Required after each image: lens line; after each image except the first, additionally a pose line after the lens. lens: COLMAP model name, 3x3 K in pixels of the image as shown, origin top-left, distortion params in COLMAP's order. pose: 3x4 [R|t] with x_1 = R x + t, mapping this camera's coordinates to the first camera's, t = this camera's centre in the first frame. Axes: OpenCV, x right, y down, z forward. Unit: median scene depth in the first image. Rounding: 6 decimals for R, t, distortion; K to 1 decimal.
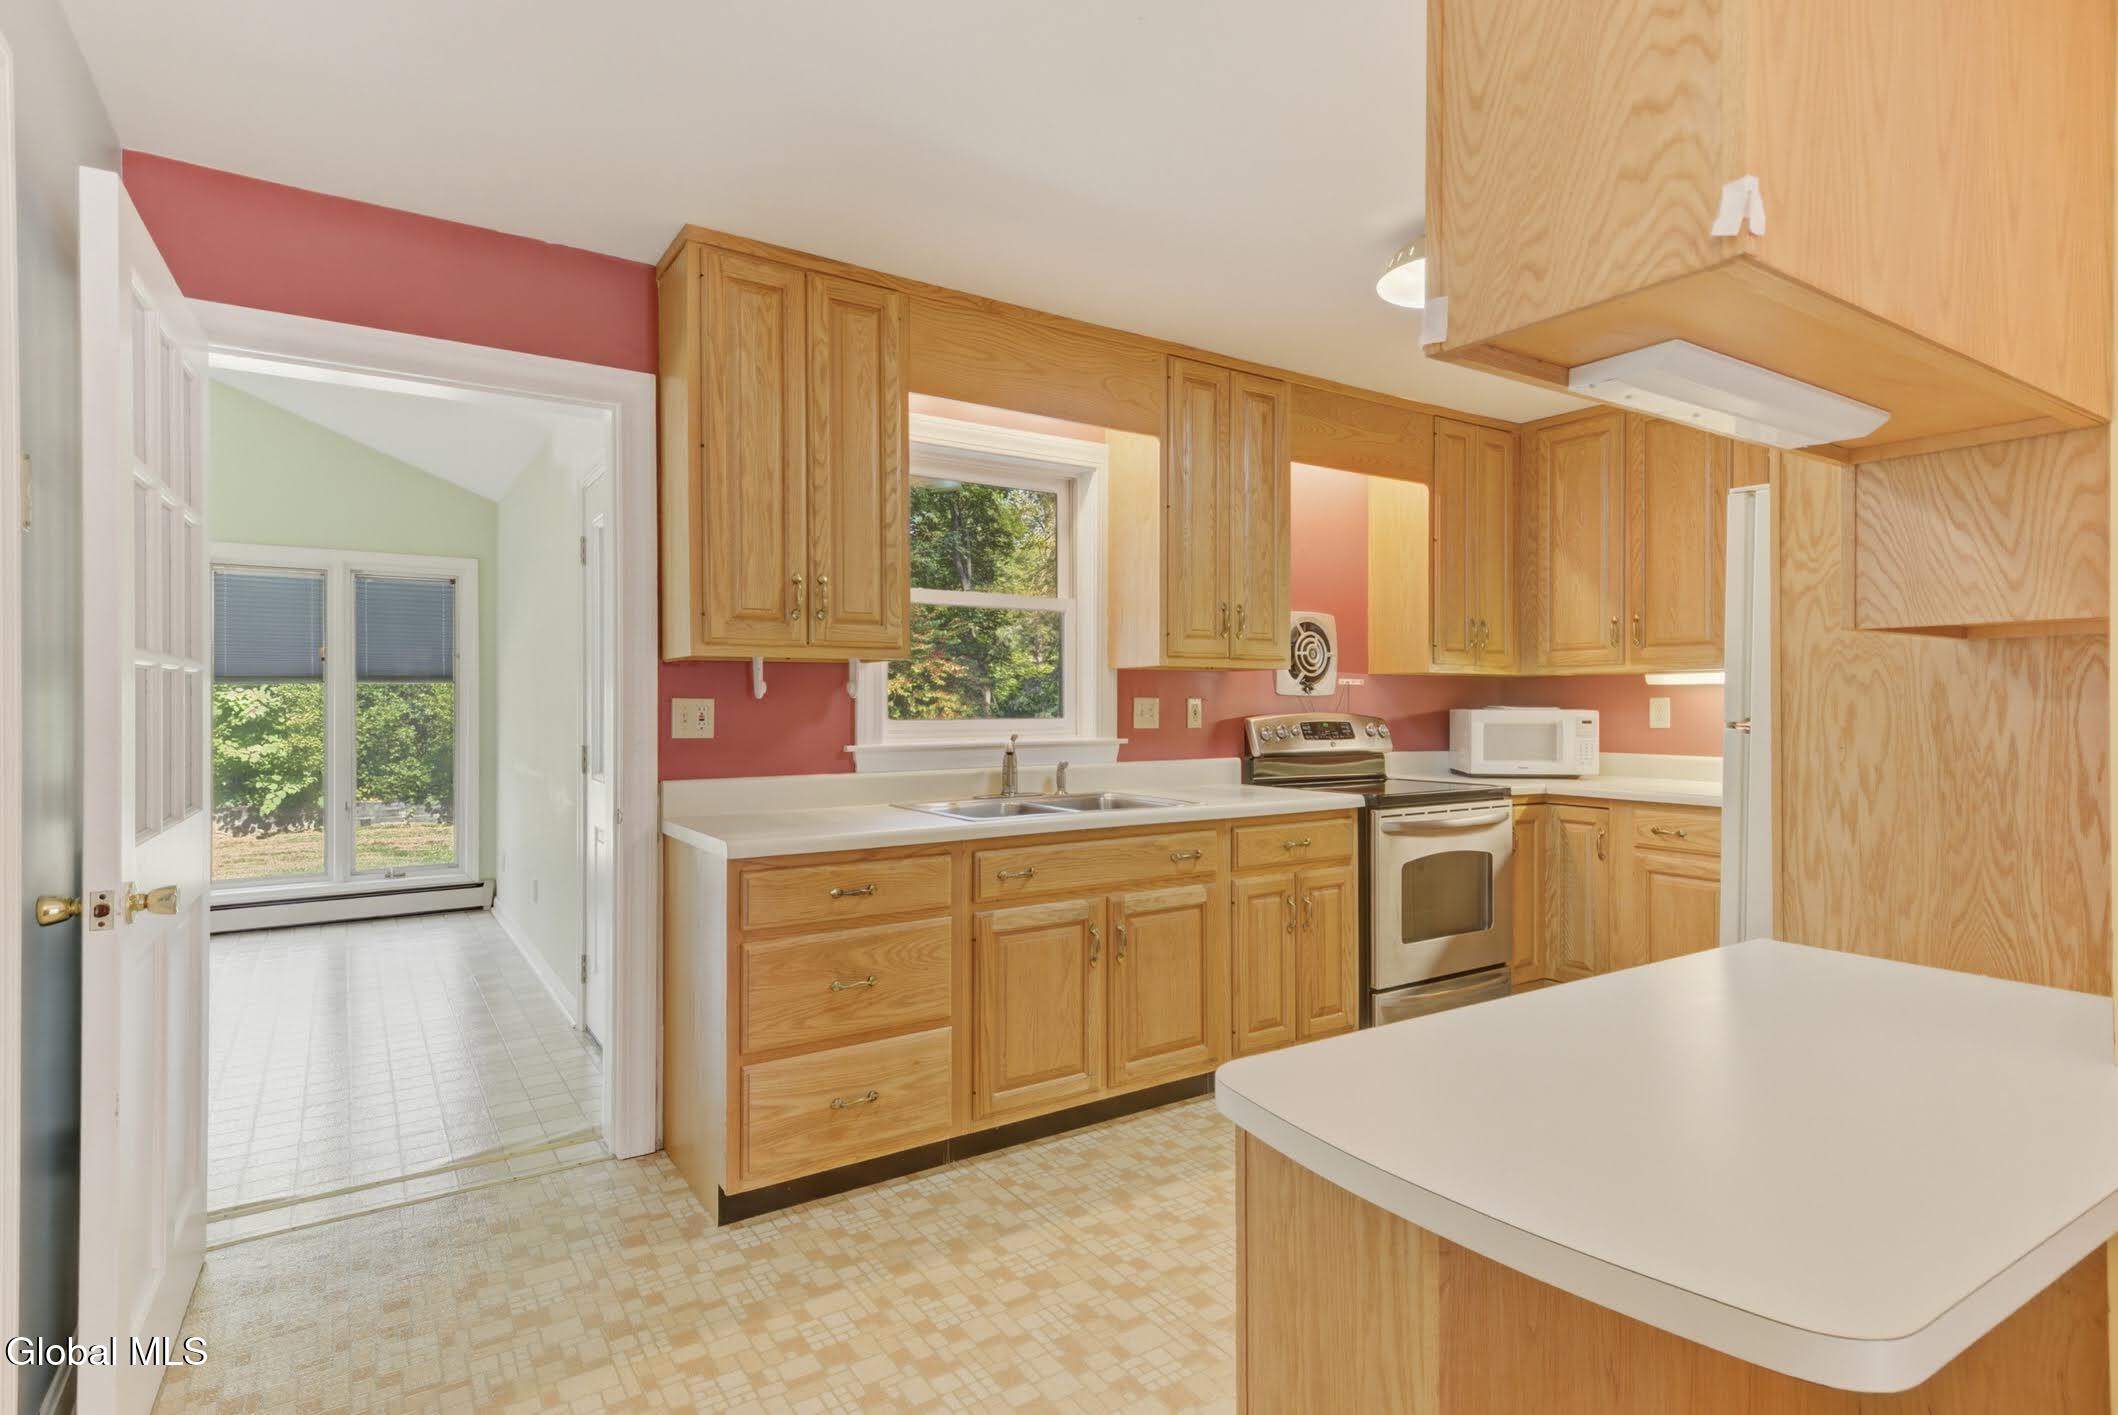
lens RADIAL K [[1063.5, 0, 1068.8], [0, 1063.5, 702.2], [0, 0, 1]] dist [0.030554, 0.000066]
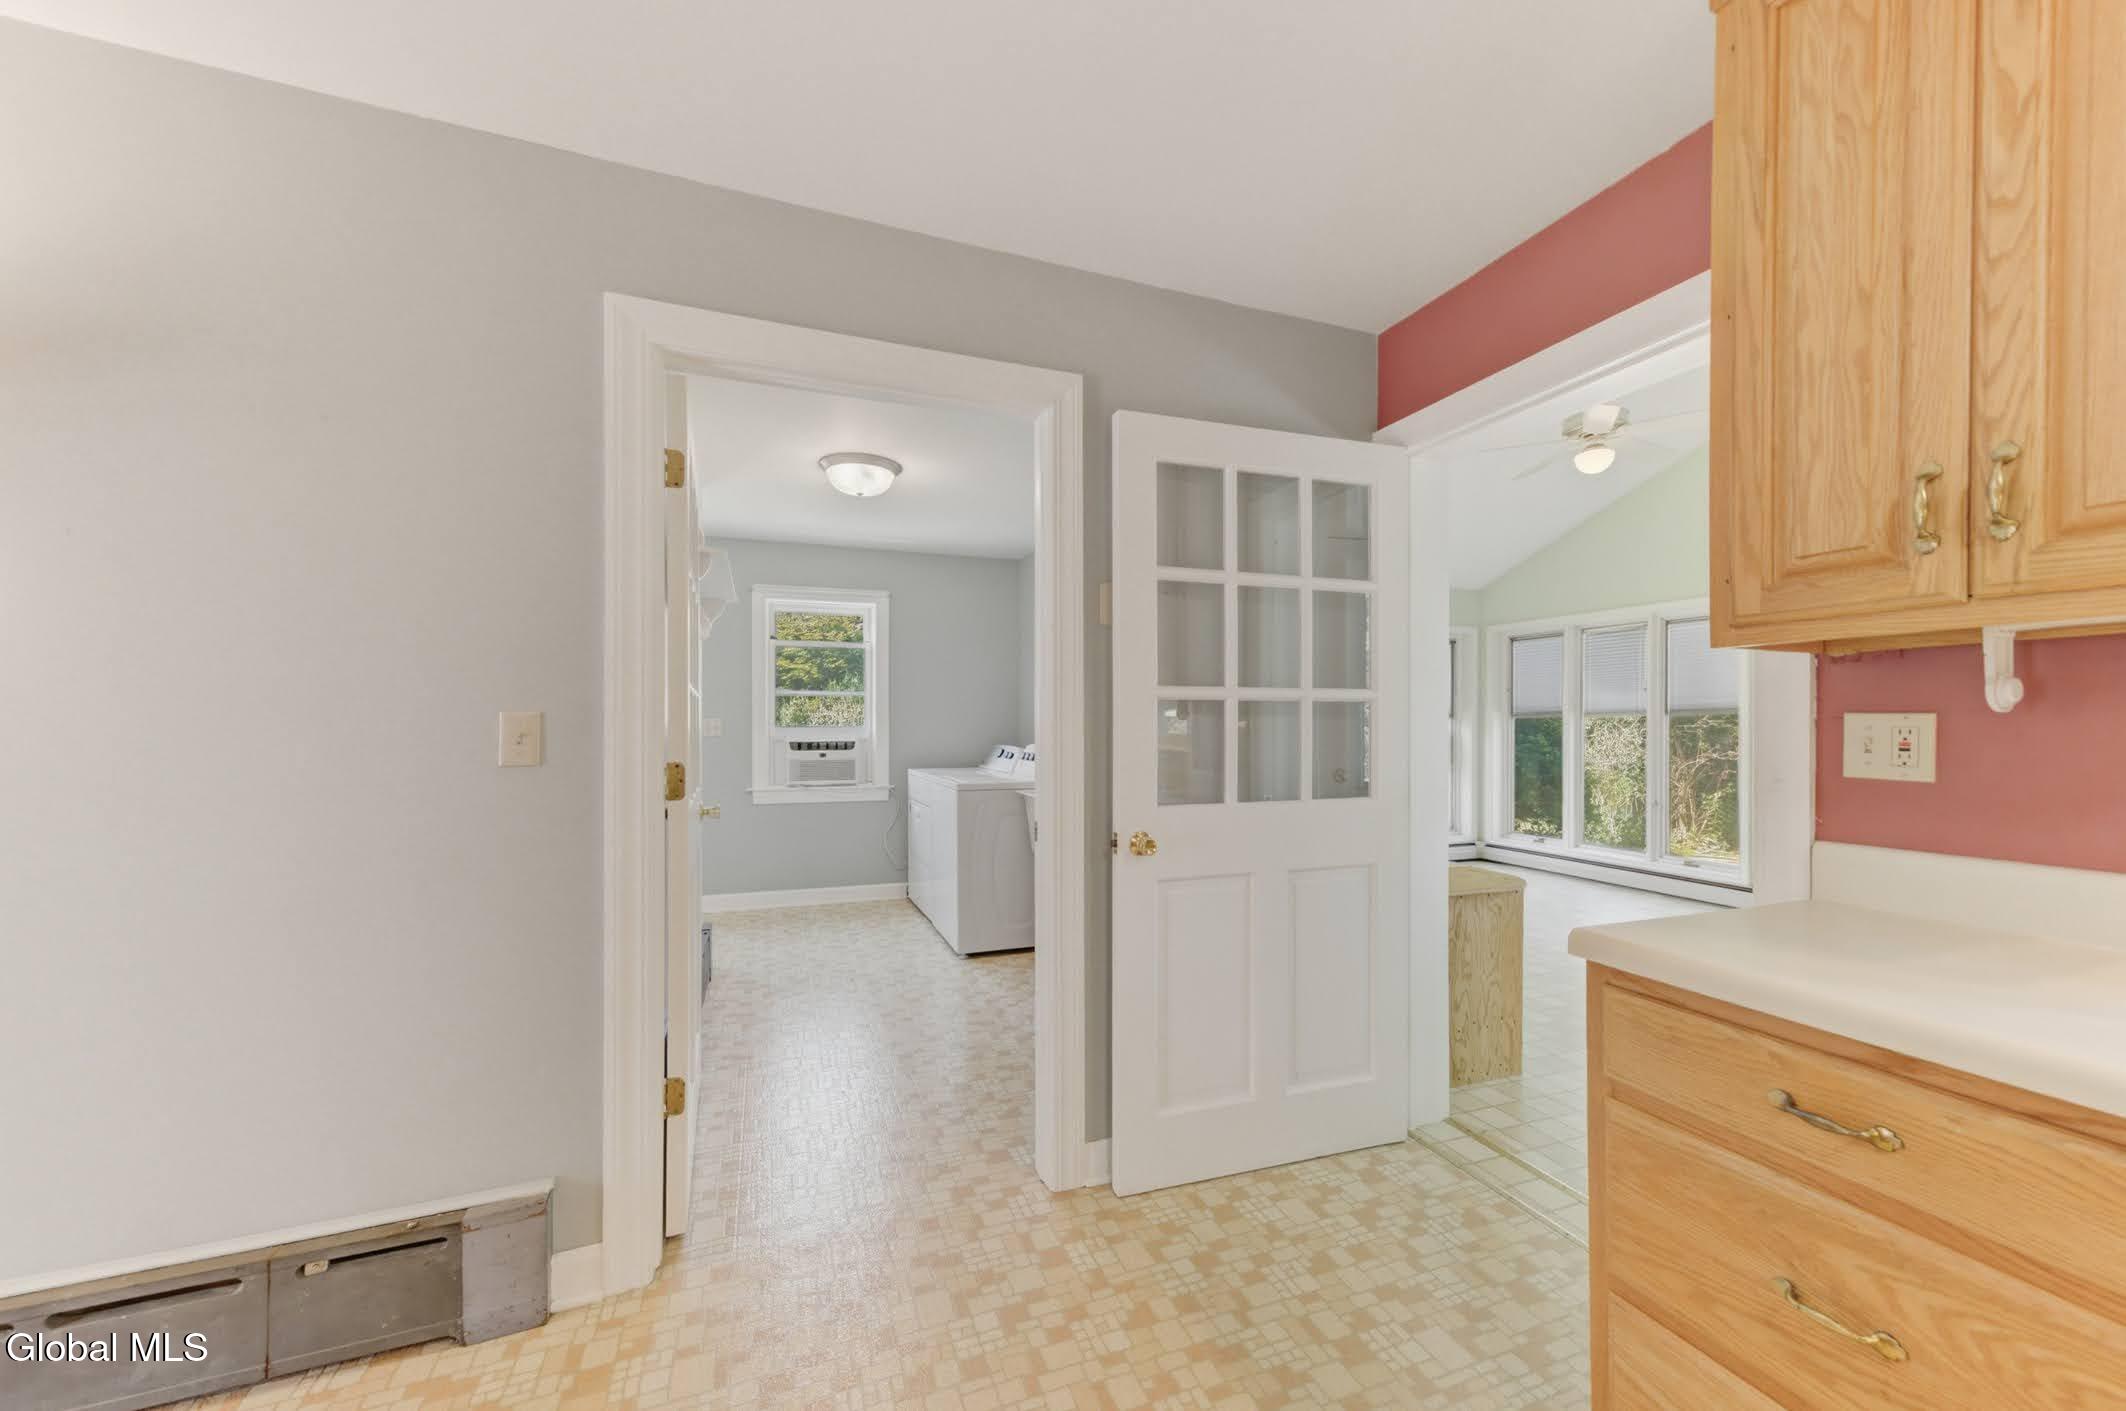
lens RADIAL K [[798.1, 0, 1046.9], [0, 798.1, 723.0], [0, 0, 1]] dist [0.002299, 0.000062]
pose [[-0.243368, -0.000231, -0.969934, 0.156190], [0.000287, 1.000000, -0.000310, 0.001190], [0.969934, -0.000353, -0.243368, 0.515493]]
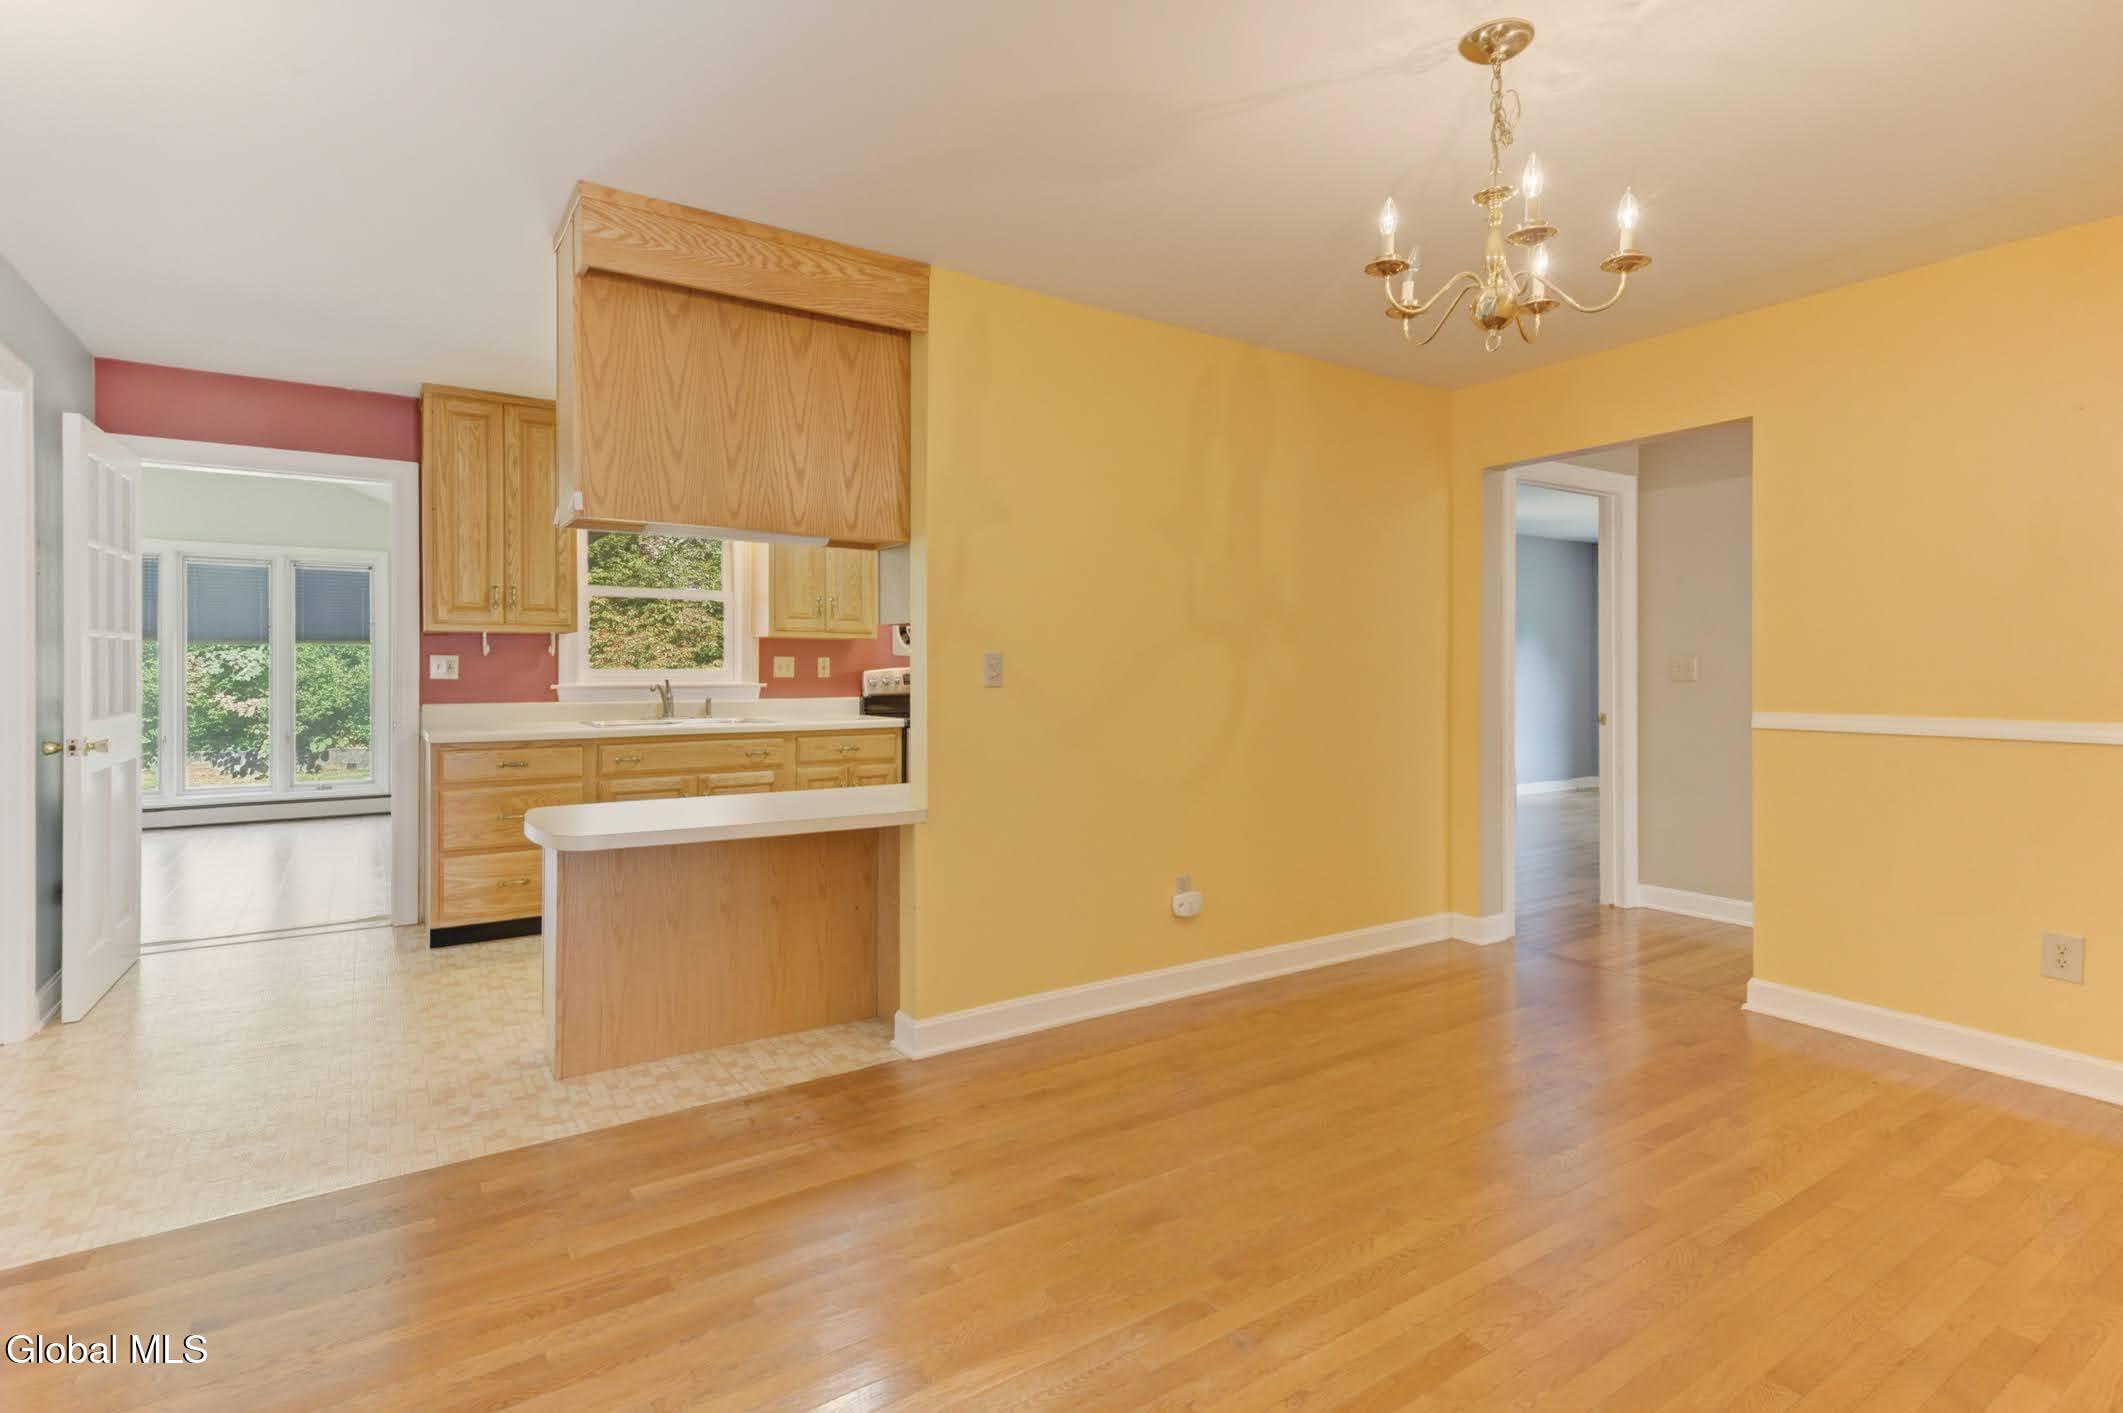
lens RADIAL K [[1032.0, 0, 1065.6], [0, 1032.0, 673.1], [0, 0, 1]] dist [0.026013, 0.000182]
pose [[0.999990, 0.004168, -0.001471, 0.492899], [-0.004157, 0.999960, 0.007957, 0.005656], [0.001504, -0.007951, 0.999967, -0.496910]]
